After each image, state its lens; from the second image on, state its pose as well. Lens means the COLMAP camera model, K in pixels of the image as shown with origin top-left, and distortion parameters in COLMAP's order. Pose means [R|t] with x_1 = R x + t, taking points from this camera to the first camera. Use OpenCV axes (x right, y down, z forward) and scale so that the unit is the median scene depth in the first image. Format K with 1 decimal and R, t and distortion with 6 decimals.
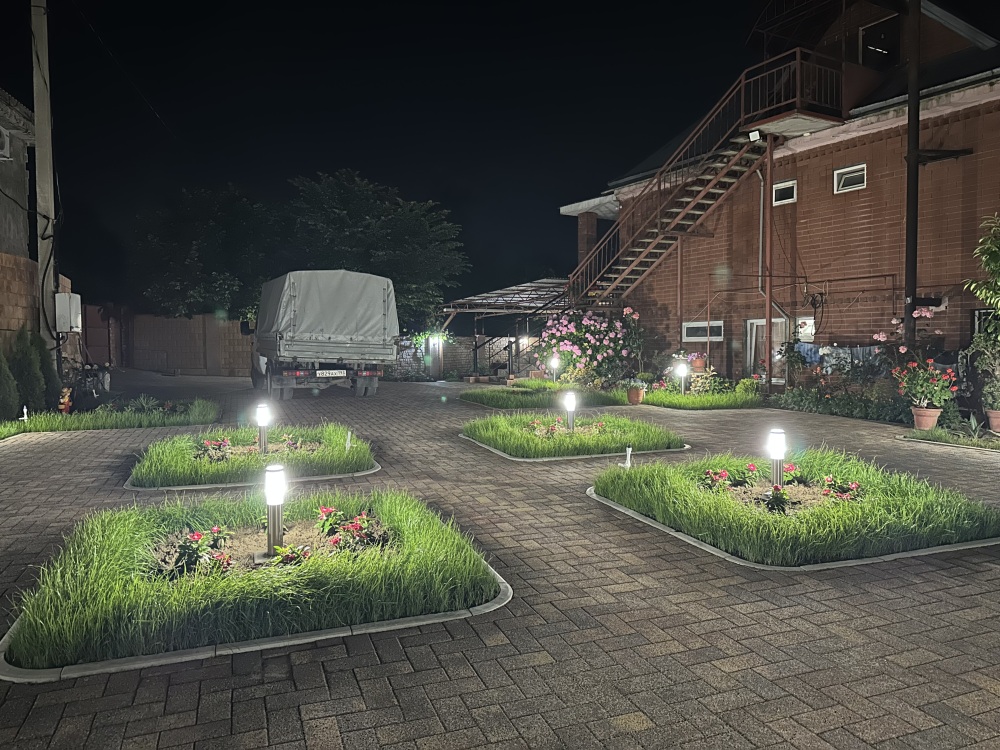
lens RADIAL K [[697.8, 0, 500.0], [0, 697.8, 375.0], [0, 0, 1]] dist [0.001942, 0.001032]
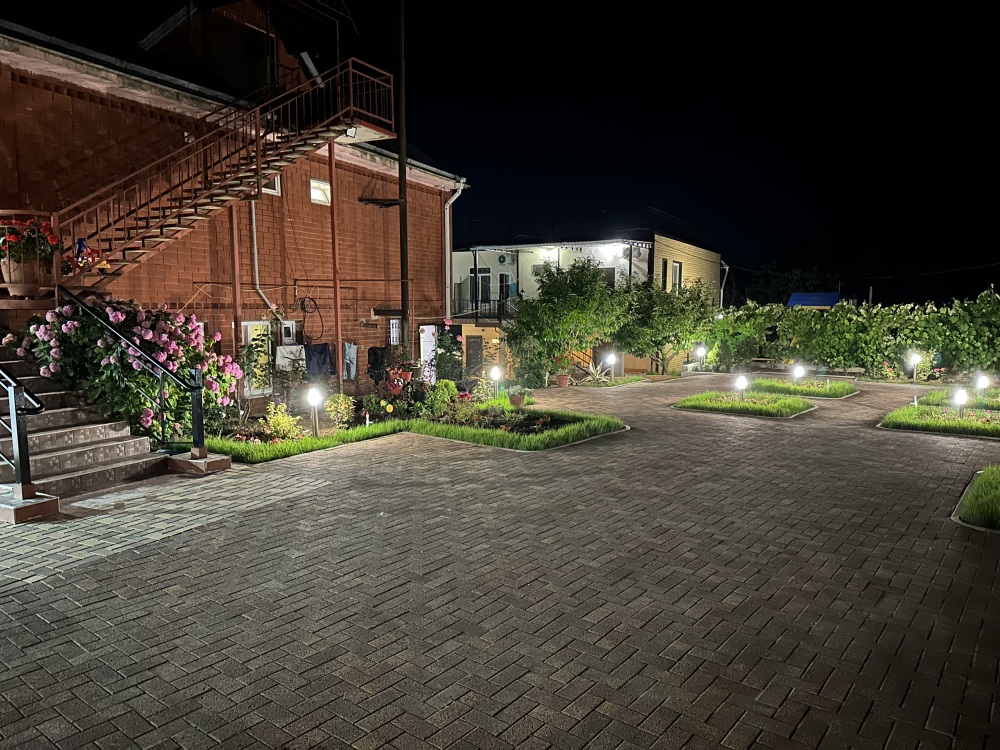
lens RADIAL K [[697.8, 0, 500.0], [0, 697.8, 375.0], [0, 0, 1]] dist [0.001942, 0.001032]
pose [[-0.528670, -0.078251, 0.845213, -0.583745], [0.037331, 0.992635, 0.115249, -0.120262], [-0.848006, 0.092481, -0.521855, 1.392063]]
